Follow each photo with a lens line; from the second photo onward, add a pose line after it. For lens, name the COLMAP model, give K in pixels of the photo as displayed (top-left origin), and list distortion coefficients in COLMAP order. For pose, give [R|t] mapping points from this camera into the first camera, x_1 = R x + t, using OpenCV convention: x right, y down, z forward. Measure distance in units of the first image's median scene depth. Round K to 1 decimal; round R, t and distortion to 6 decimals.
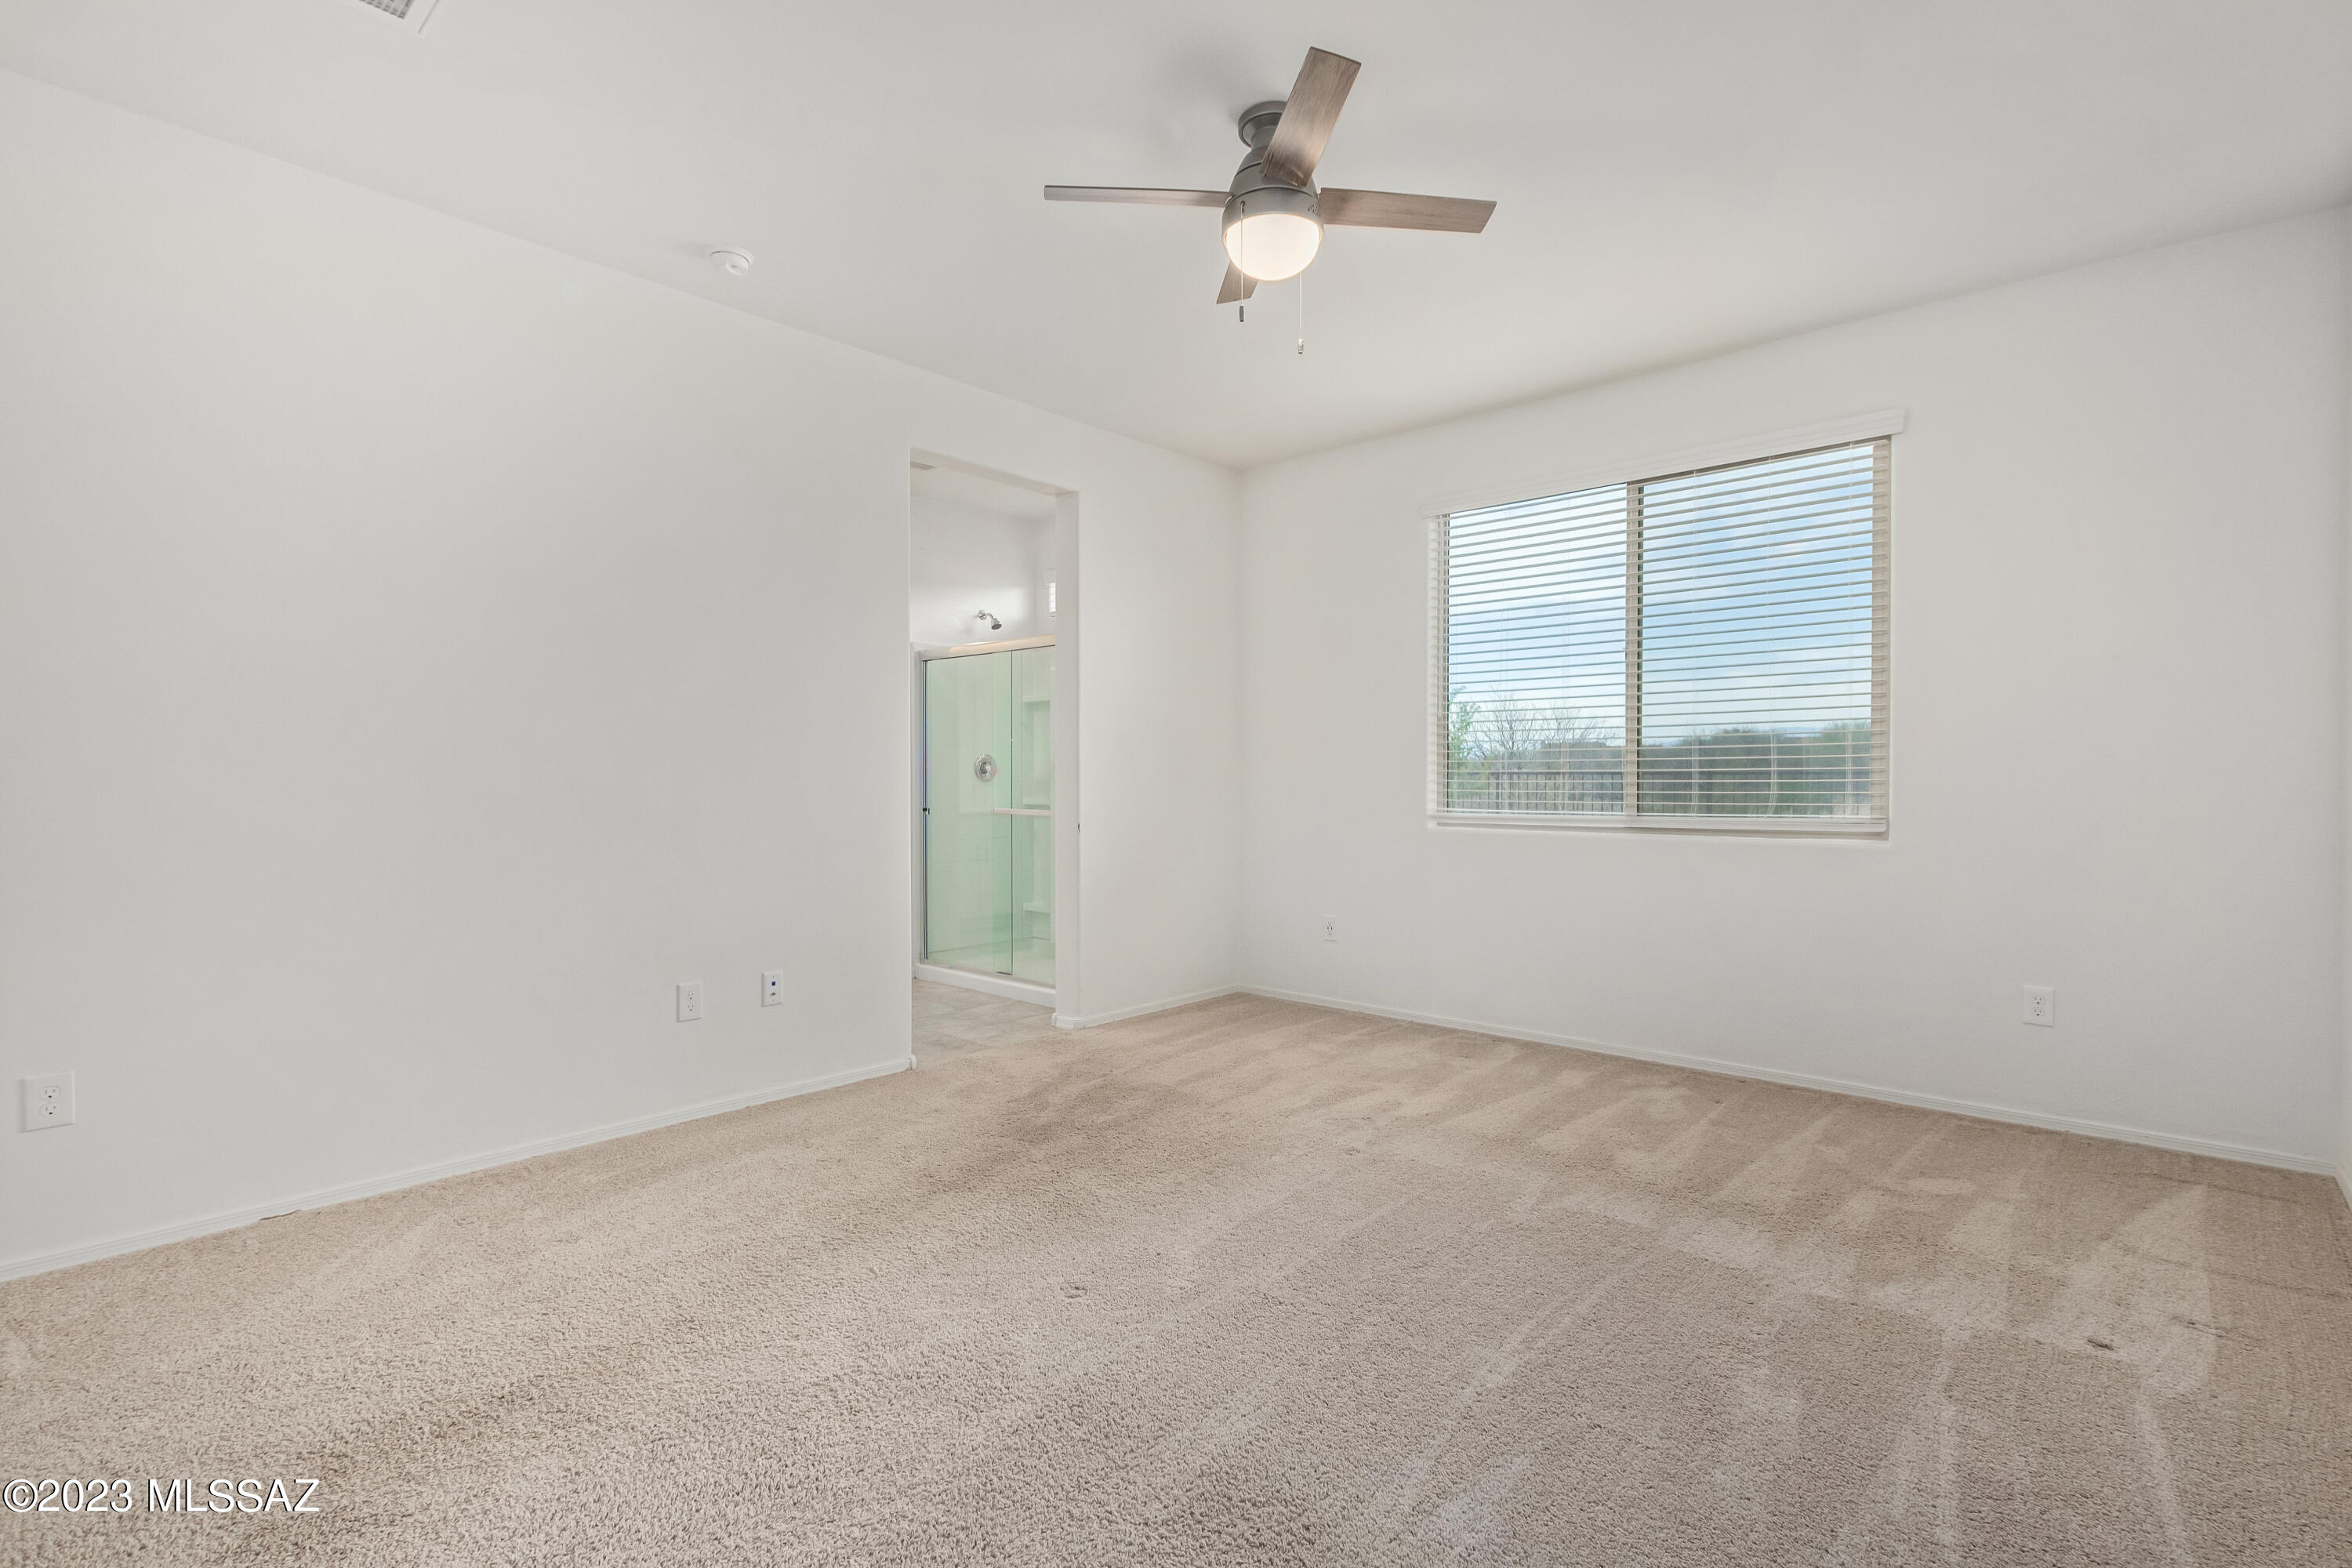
lens RADIAL K [[1094.7, 0, 1185.3], [0, 1094.7, 784.8], [0, 0, 1]] dist [0.007014, -0.000175]
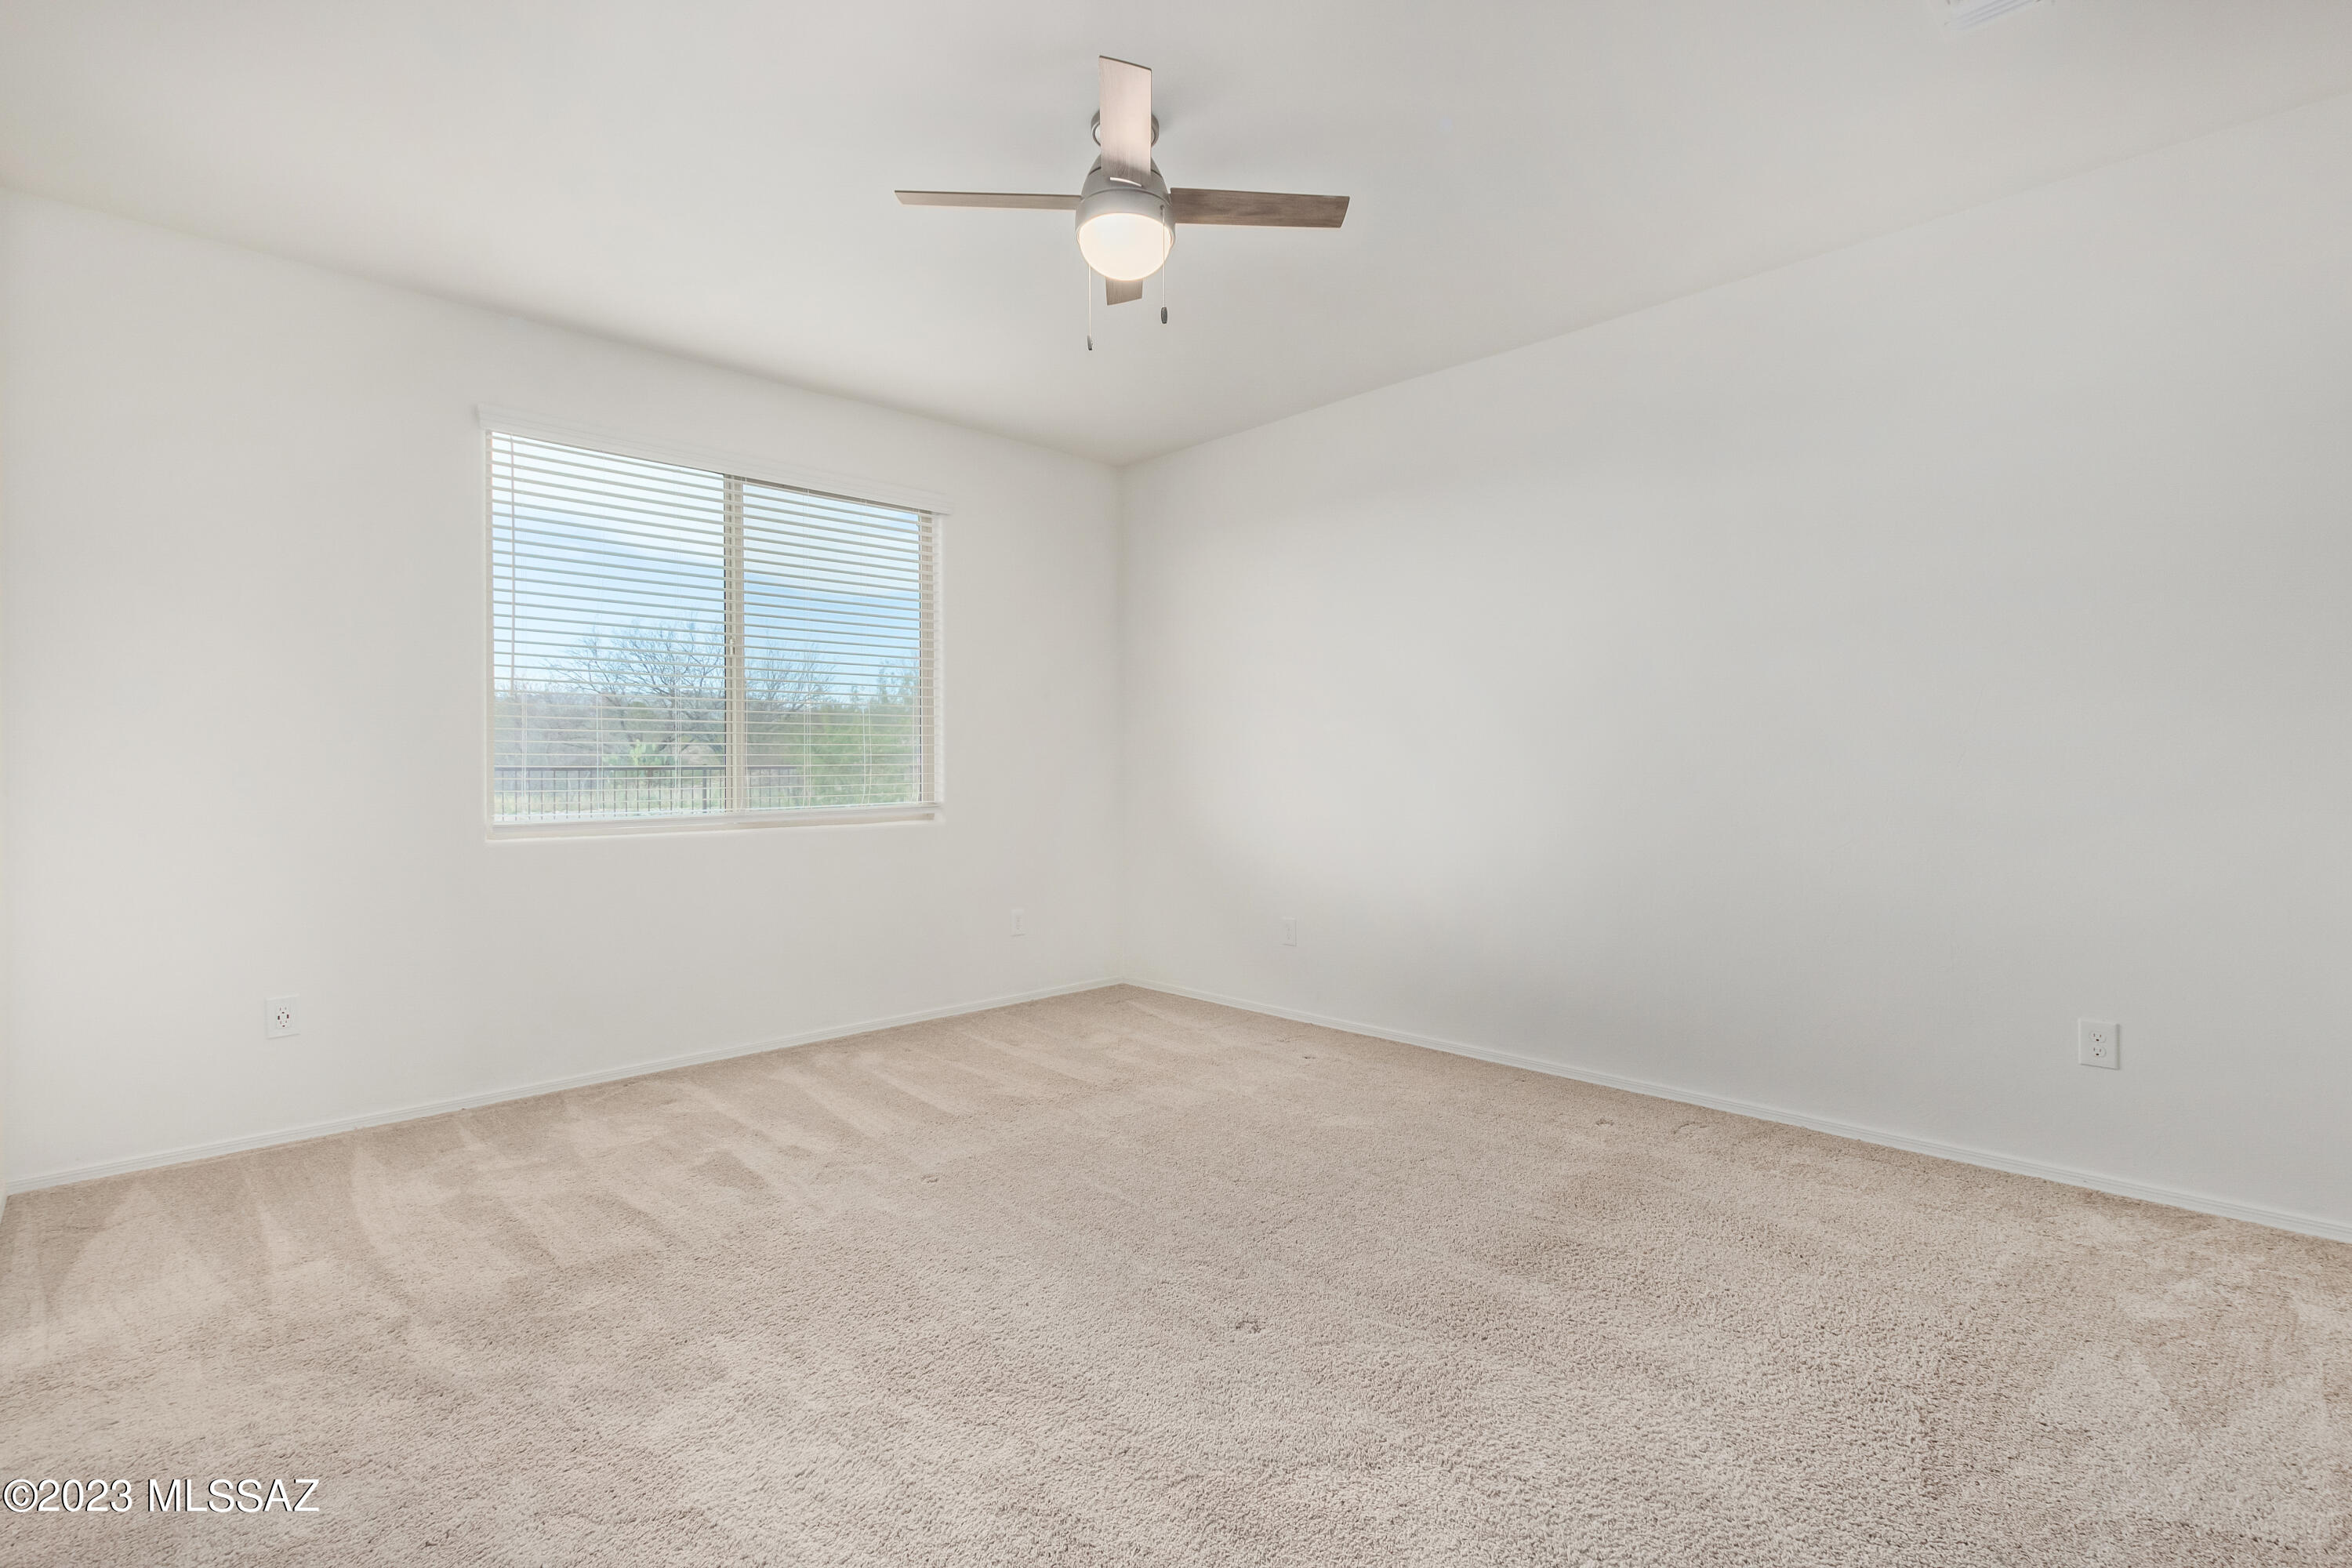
lens RADIAL K [[1094.7, 0, 1185.3], [0, 1094.7, 784.8], [0, 0, 1]] dist [0.007014, -0.000175]
pose [[0.055118, -0.019581, 0.998288, -0.635930], [0.010638, 0.999762, 0.019023, -0.013013], [-0.998423, 0.009572, 0.055313, 0.607638]]
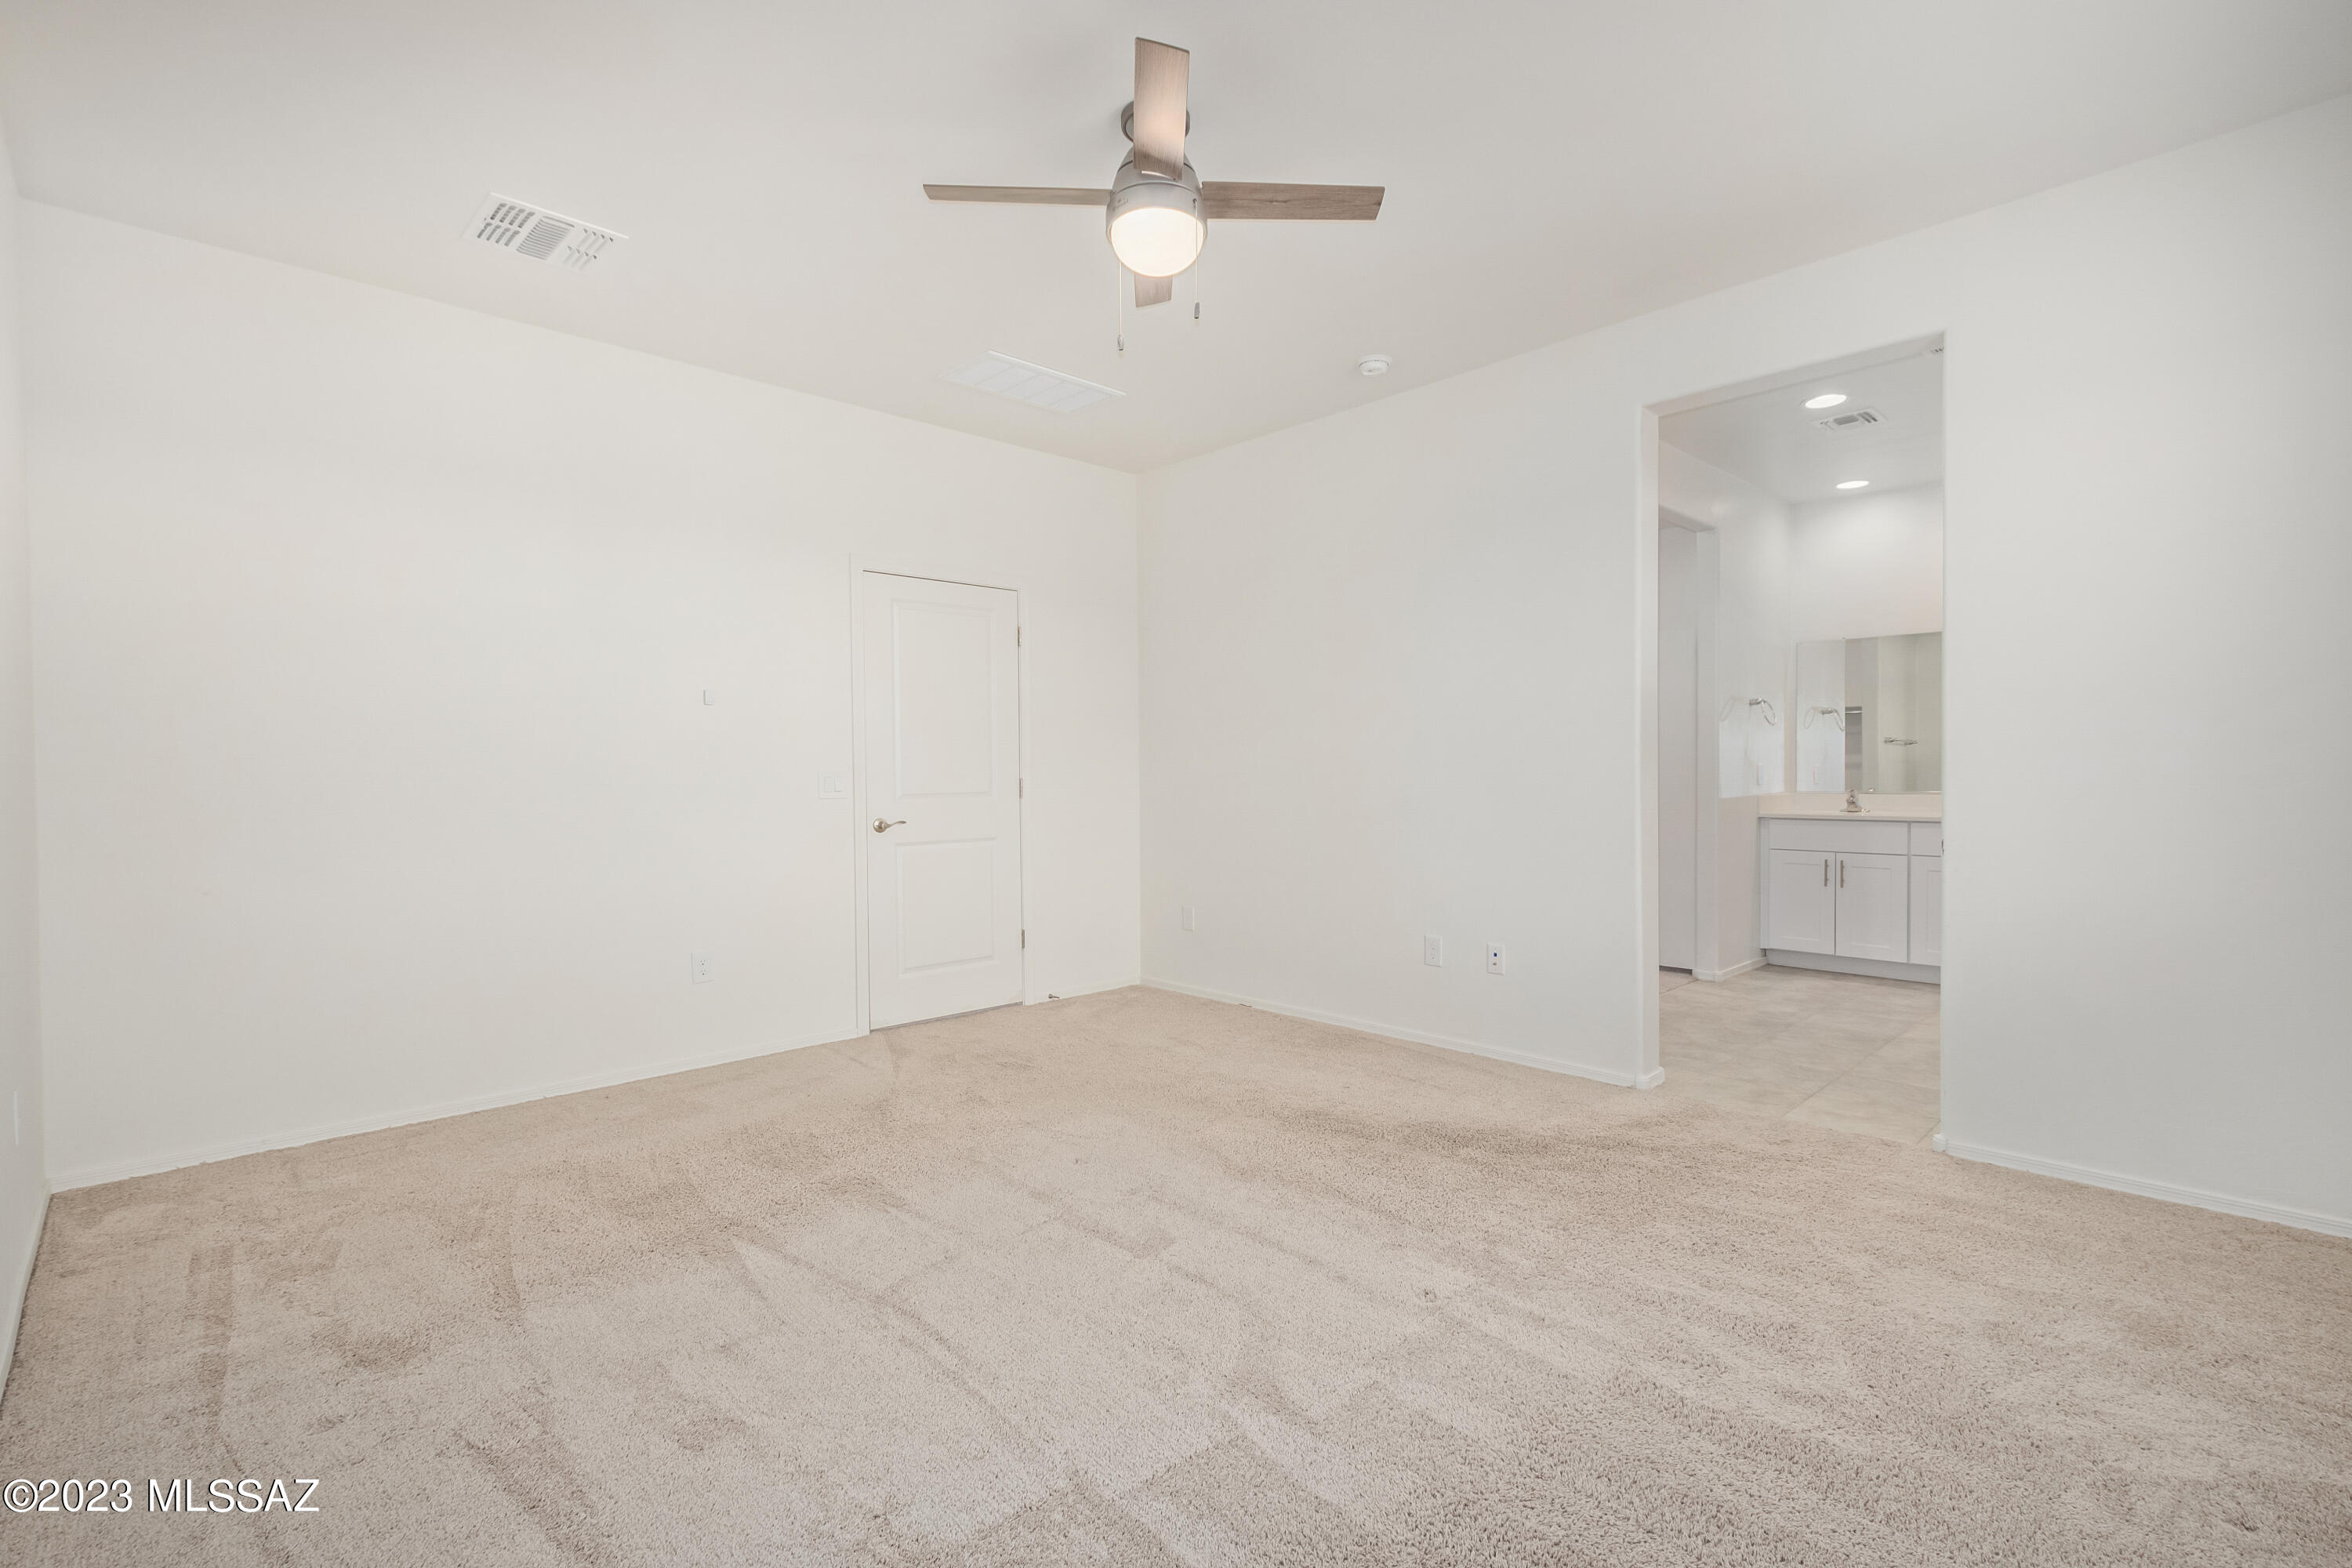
lens RADIAL K [[1089.8, 0, 1209.2], [0, 1089.8, 784.0], [0, 0, 1]] dist [0.004551, 0.000038]
pose [[-0.058583, 0.018436, -0.998112, 0.723509], [-0.002027, 0.999825, 0.018587, -0.011138], [0.998280, 0.003112, -0.058536, 0.752799]]
